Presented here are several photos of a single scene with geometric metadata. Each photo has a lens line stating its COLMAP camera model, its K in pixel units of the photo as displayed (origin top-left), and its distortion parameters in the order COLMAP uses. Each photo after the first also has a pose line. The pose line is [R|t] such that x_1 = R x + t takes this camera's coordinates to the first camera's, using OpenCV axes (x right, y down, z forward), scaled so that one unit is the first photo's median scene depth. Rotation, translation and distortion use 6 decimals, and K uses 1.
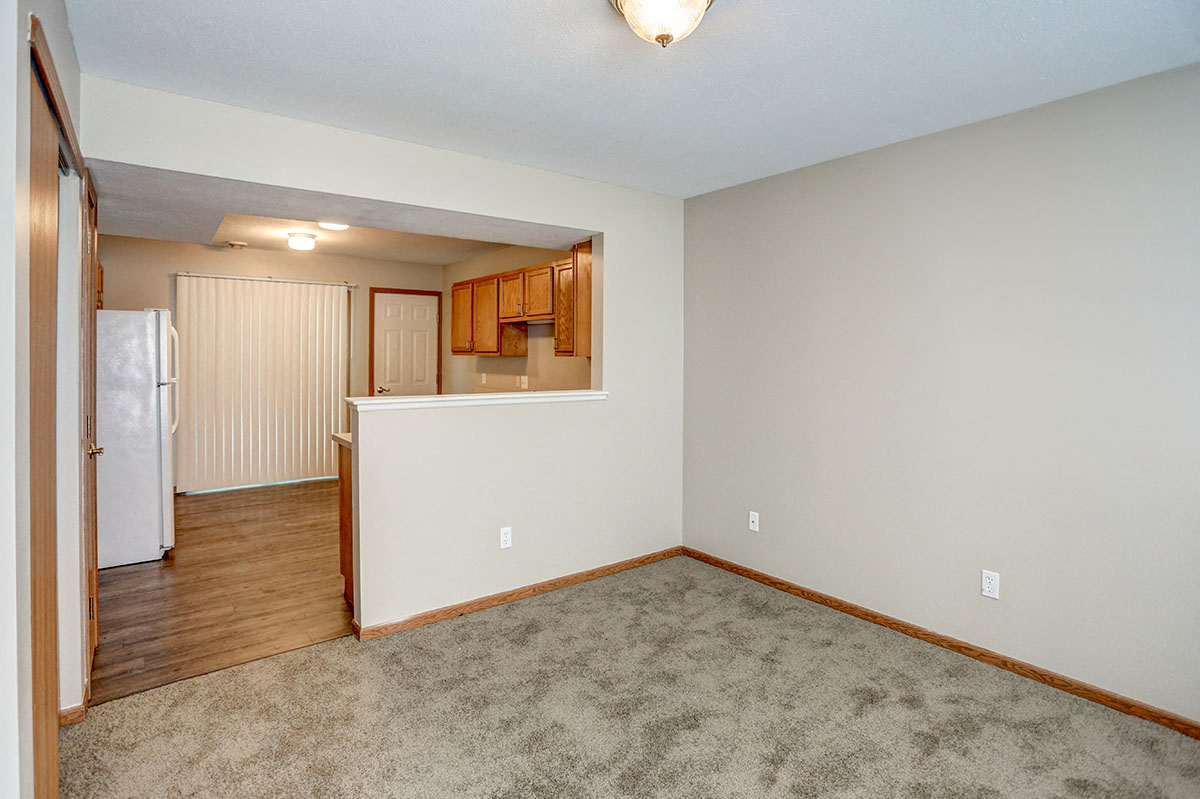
lens RADIAL K [[590.6, 0, 599.2], [0, 590.6, 363.7], [0, 0, 1]] dist [-0.030408, 0.001802]
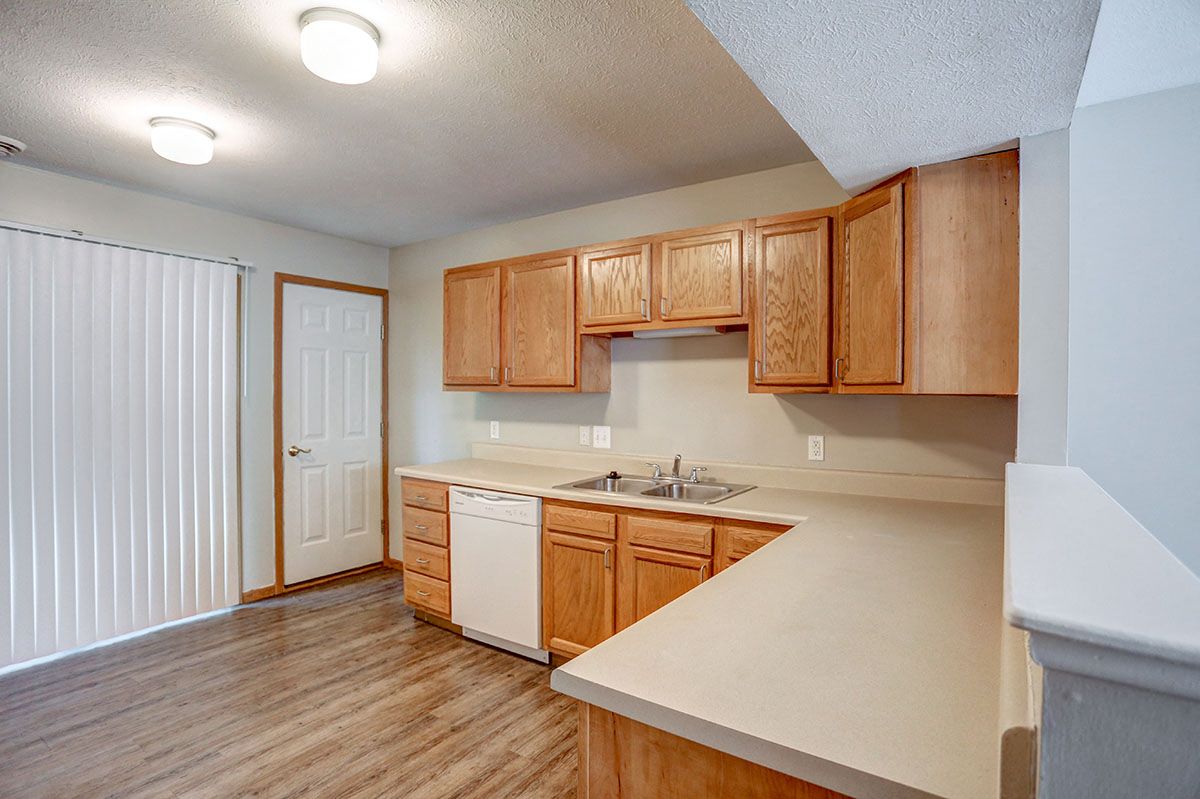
lens RADIAL K [[590.6, 0, 600.1], [0, 590.6, 400.6], [0, 0, 1]] dist [-0.030408, 0.001802]
pose [[0.958544, -0.006646, 0.284868, -0.289900], [0.004995, 0.999966, 0.006522, -0.008796], [-0.284902, -0.004829, 0.958545, 0.422176]]
